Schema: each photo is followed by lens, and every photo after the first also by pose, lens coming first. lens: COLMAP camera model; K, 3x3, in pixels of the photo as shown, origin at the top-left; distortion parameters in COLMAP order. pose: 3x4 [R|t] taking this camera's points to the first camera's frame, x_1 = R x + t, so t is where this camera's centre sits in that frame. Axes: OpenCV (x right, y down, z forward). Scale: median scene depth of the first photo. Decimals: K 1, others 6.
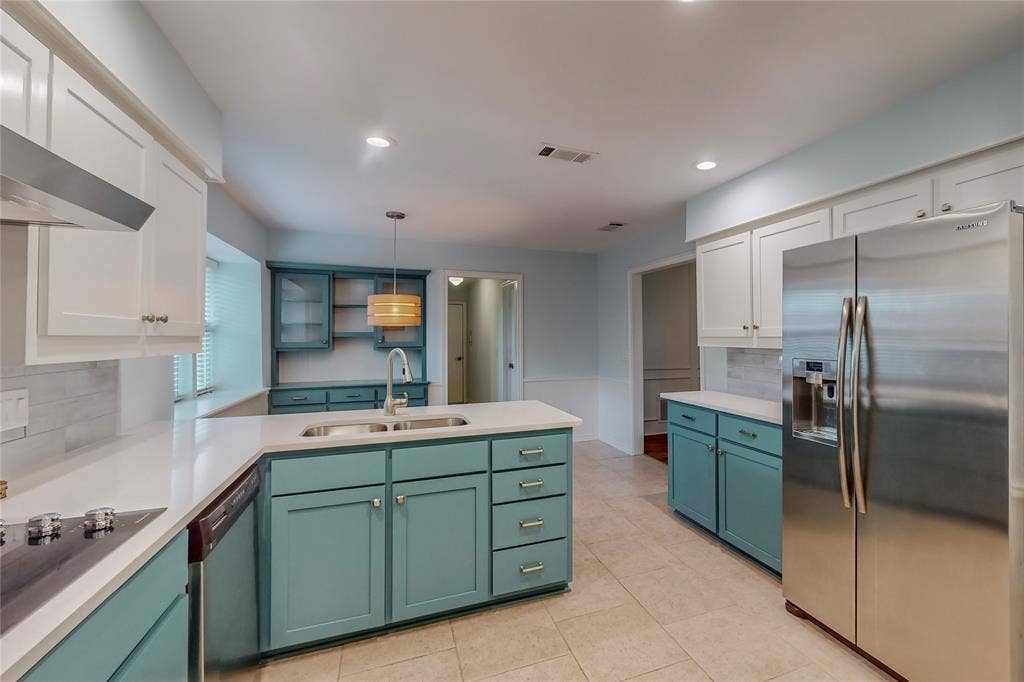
lens RADIAL K [[477.5, 0, 544.6], [0, 477.5, 338.8], [0, 0, 1]] dist [0.029282, 0.000069]
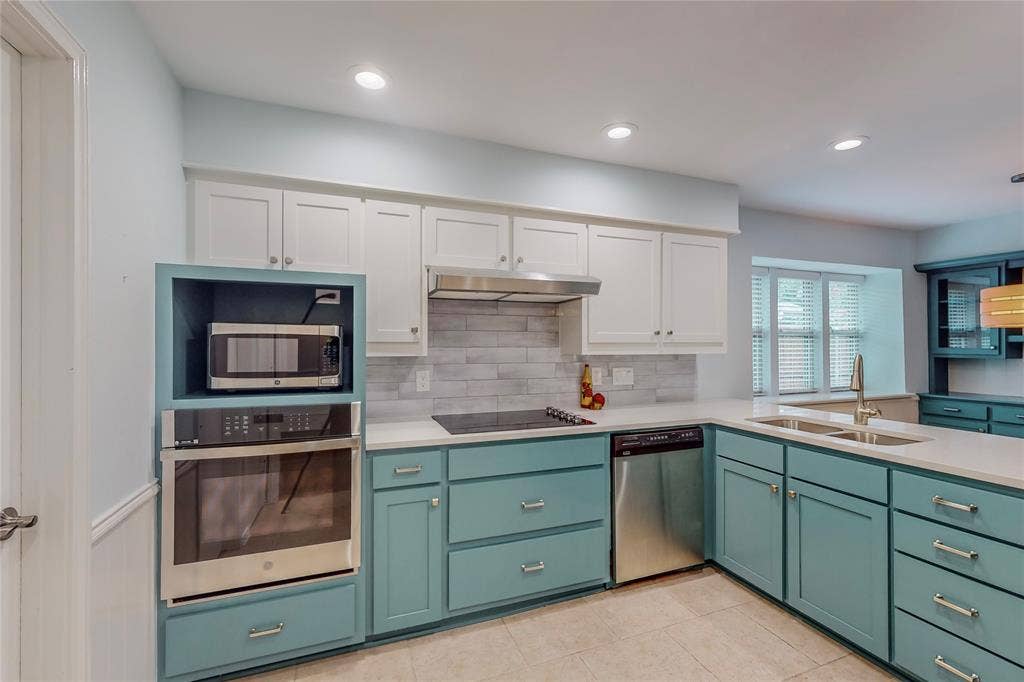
lens RADIAL K [[477.5, 0, 544.6], [0, 477.5, 338.8], [0, 0, 1]] dist [0.029282, 0.000069]
pose [[0.011632, -0.011388, -0.999868, 0.700690], [0.001815, 0.999934, -0.011367, -0.000712], [0.999931, -0.001683, 0.011652, 0.394623]]
